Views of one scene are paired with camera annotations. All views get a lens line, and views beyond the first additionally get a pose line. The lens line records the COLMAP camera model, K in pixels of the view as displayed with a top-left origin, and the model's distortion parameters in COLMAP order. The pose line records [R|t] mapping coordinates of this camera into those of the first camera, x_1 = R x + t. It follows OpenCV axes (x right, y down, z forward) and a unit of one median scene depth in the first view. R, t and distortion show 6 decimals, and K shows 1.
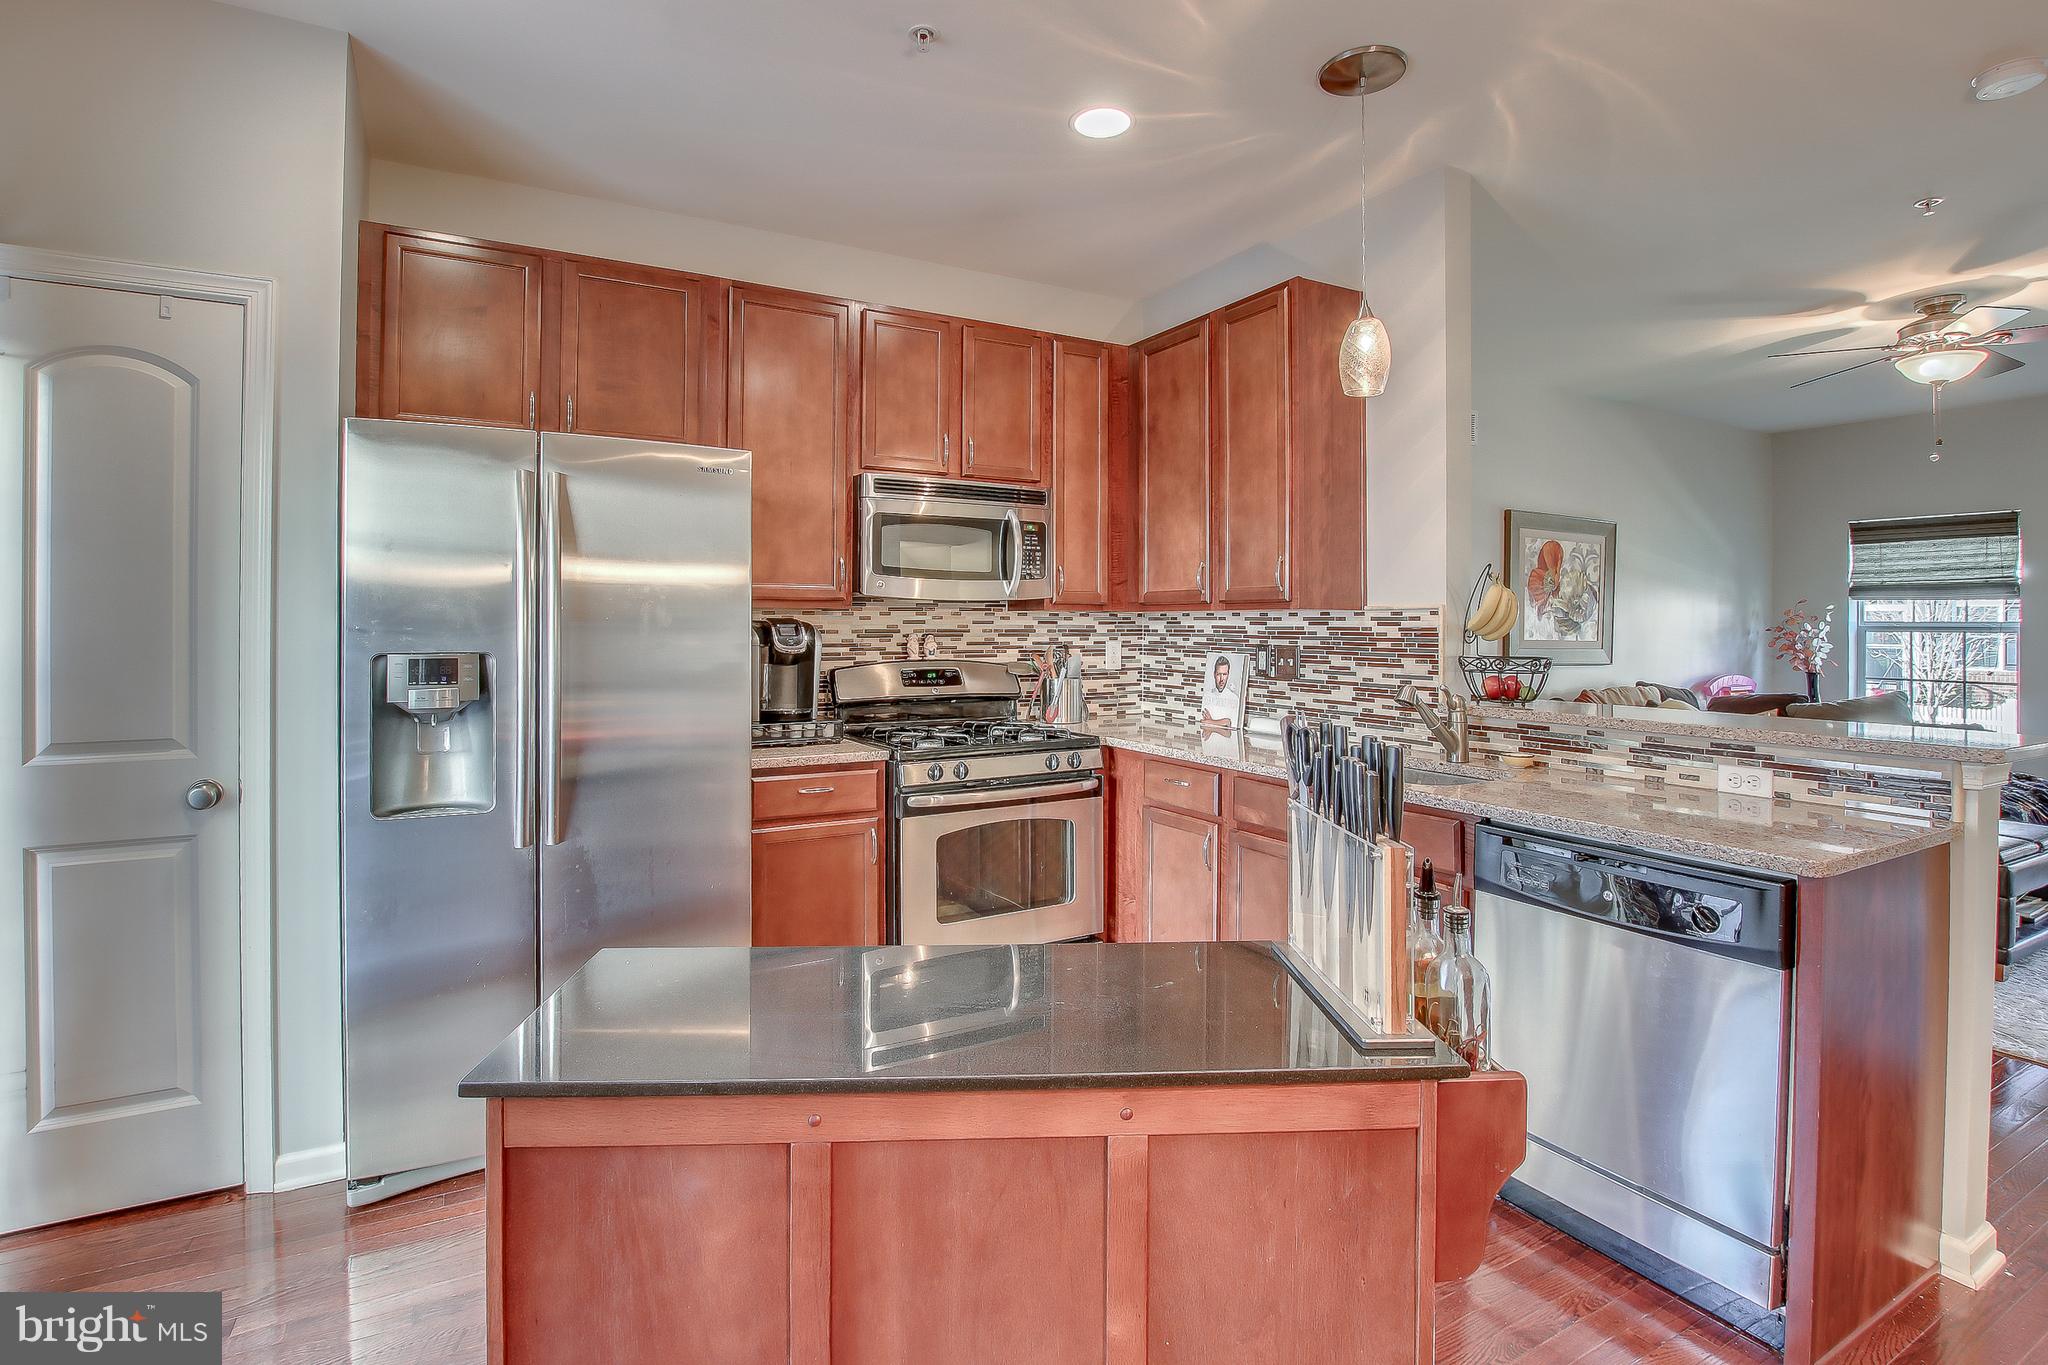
lens RADIAL K [[971.2, 0, 978.4], [0, 971.2, 611.9], [0, 0, 1]] dist [-0.028804, 0.000967]
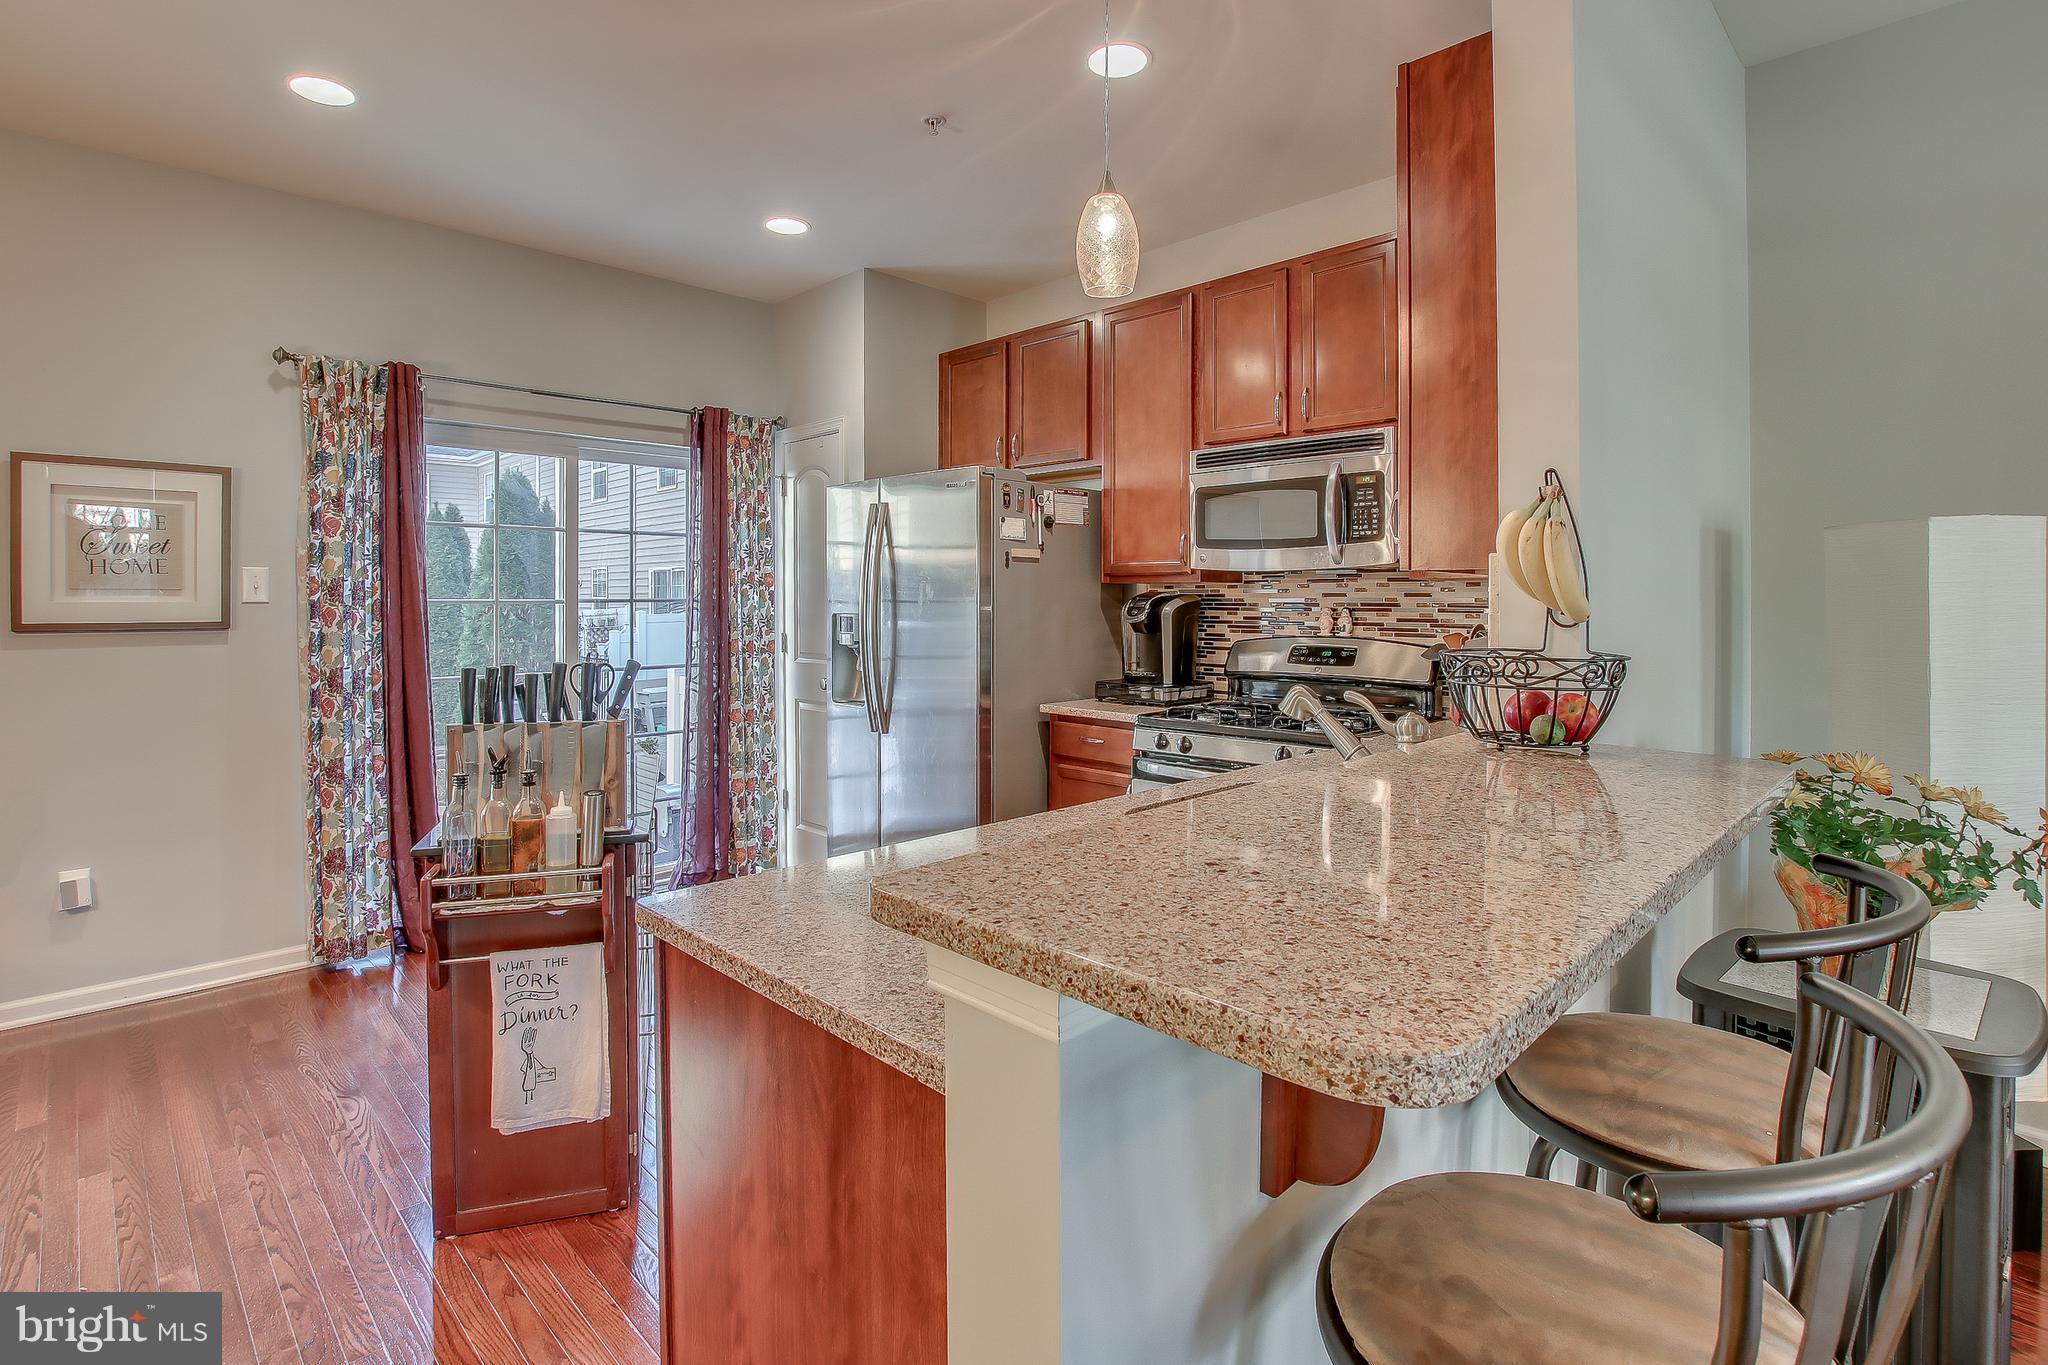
lens RADIAL K [[978.9, 0, 1000.4], [0, 978.9, 597.7], [0, 0, 1]] dist [-0.023532, -0.000065]
pose [[0.281306, -0.003317, -0.959612, 0.799584], [0.010341, 0.999946, -0.000425, 0.011728], [0.959562, -0.009804, 0.281325, 0.495140]]
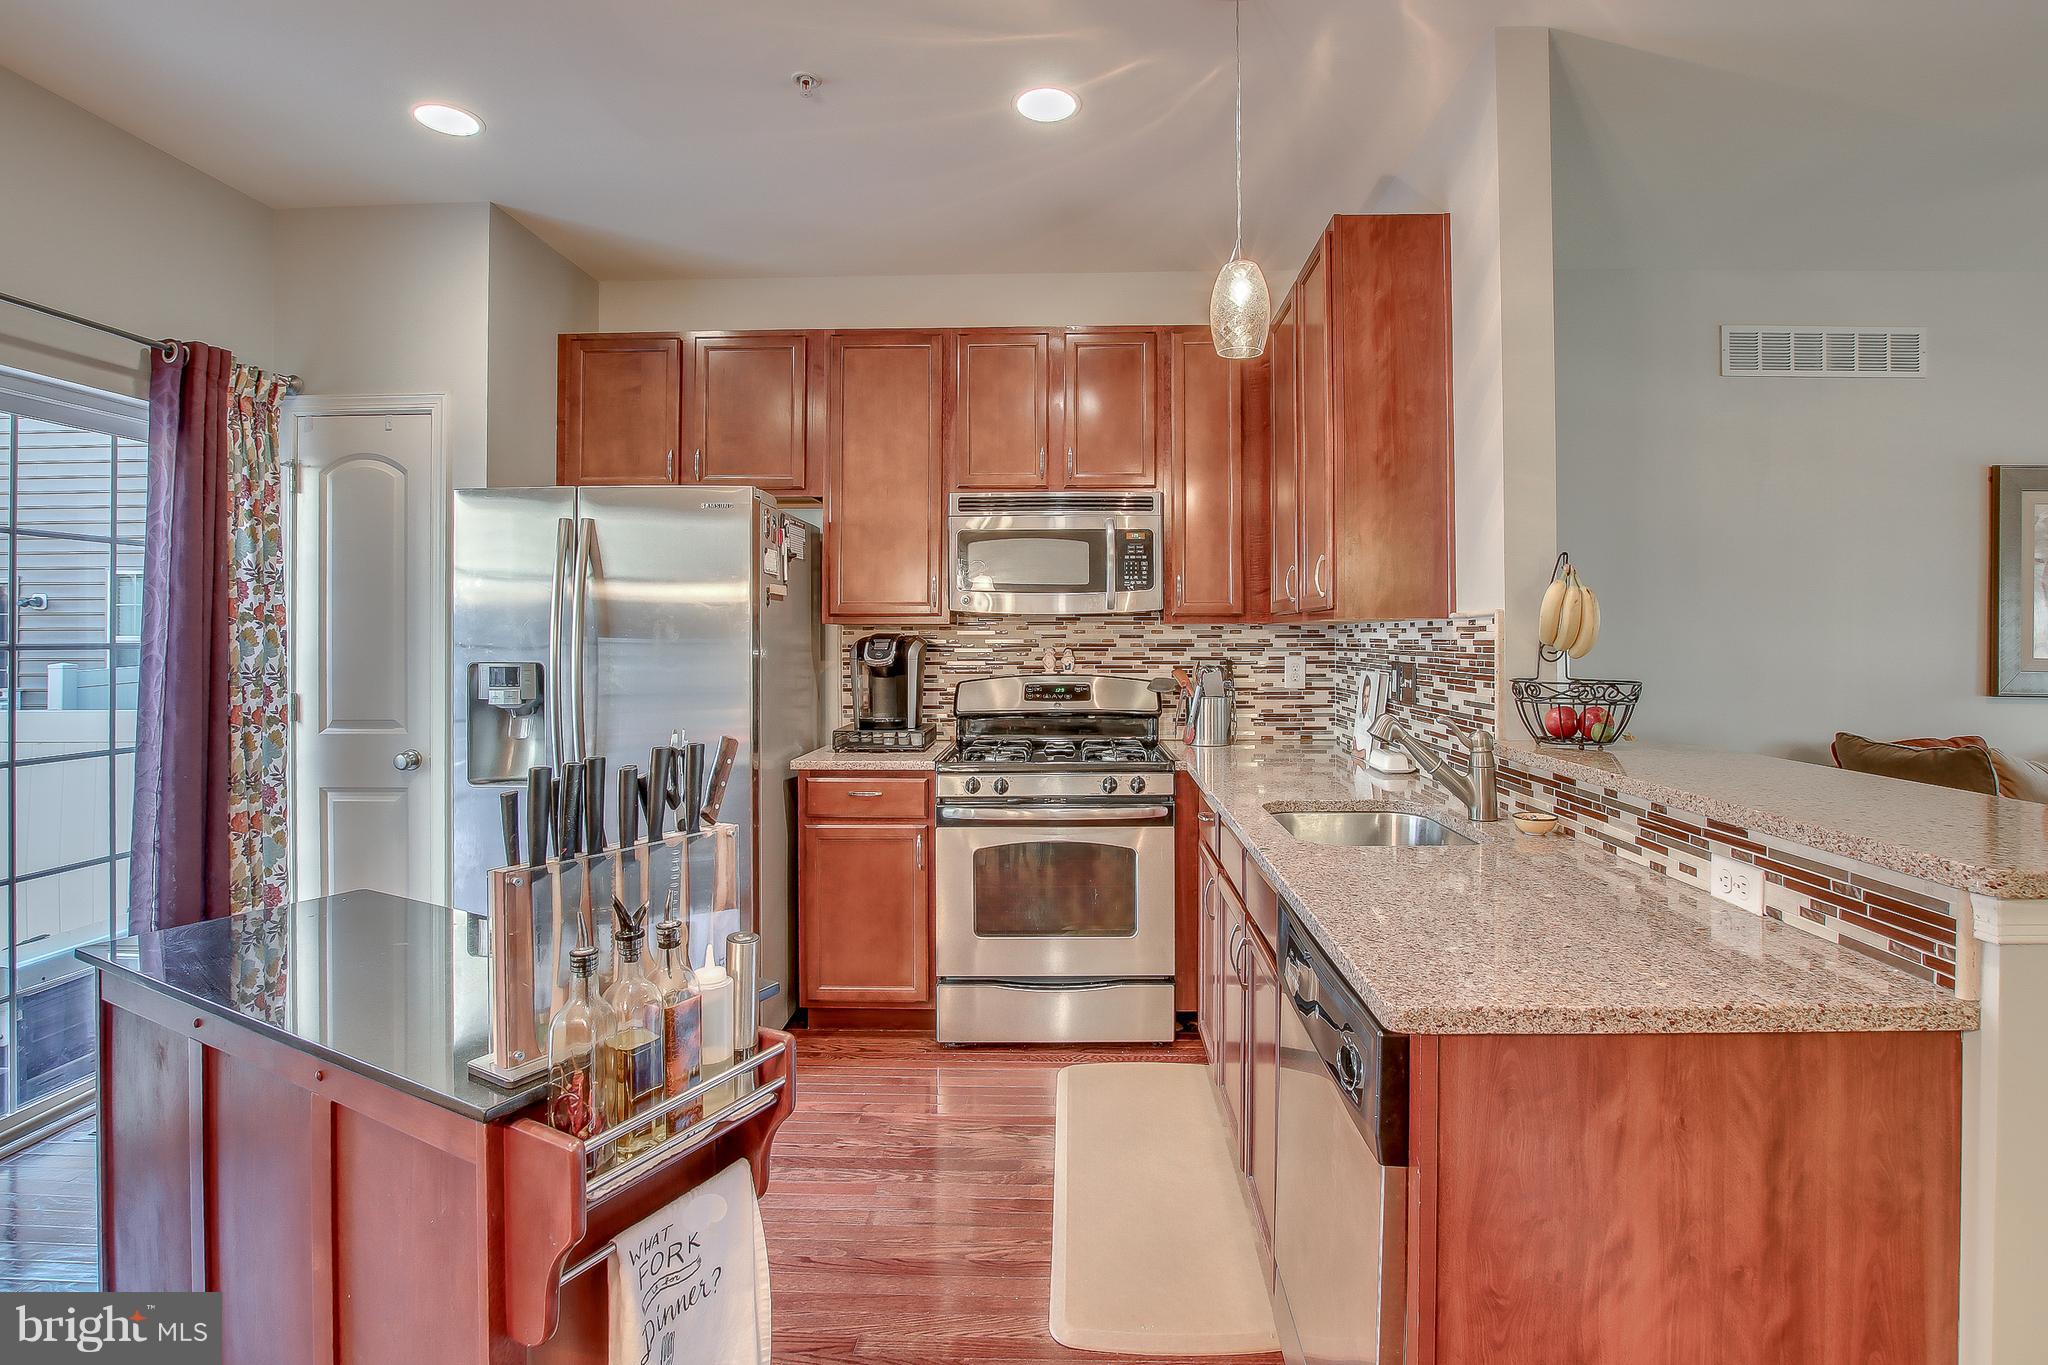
lens RADIAL K [[963.0, 0, 1054.9], [0, 963.0, 625.5], [0, 0, 1]] dist [-0.031205, 0.000920]
pose [[0.870112, -0.010732, -0.492737, 0.469310], [0.009824, 0.999942, -0.004431, 0.004090], [0.492756, -0.000985, 0.870167, 0.155199]]
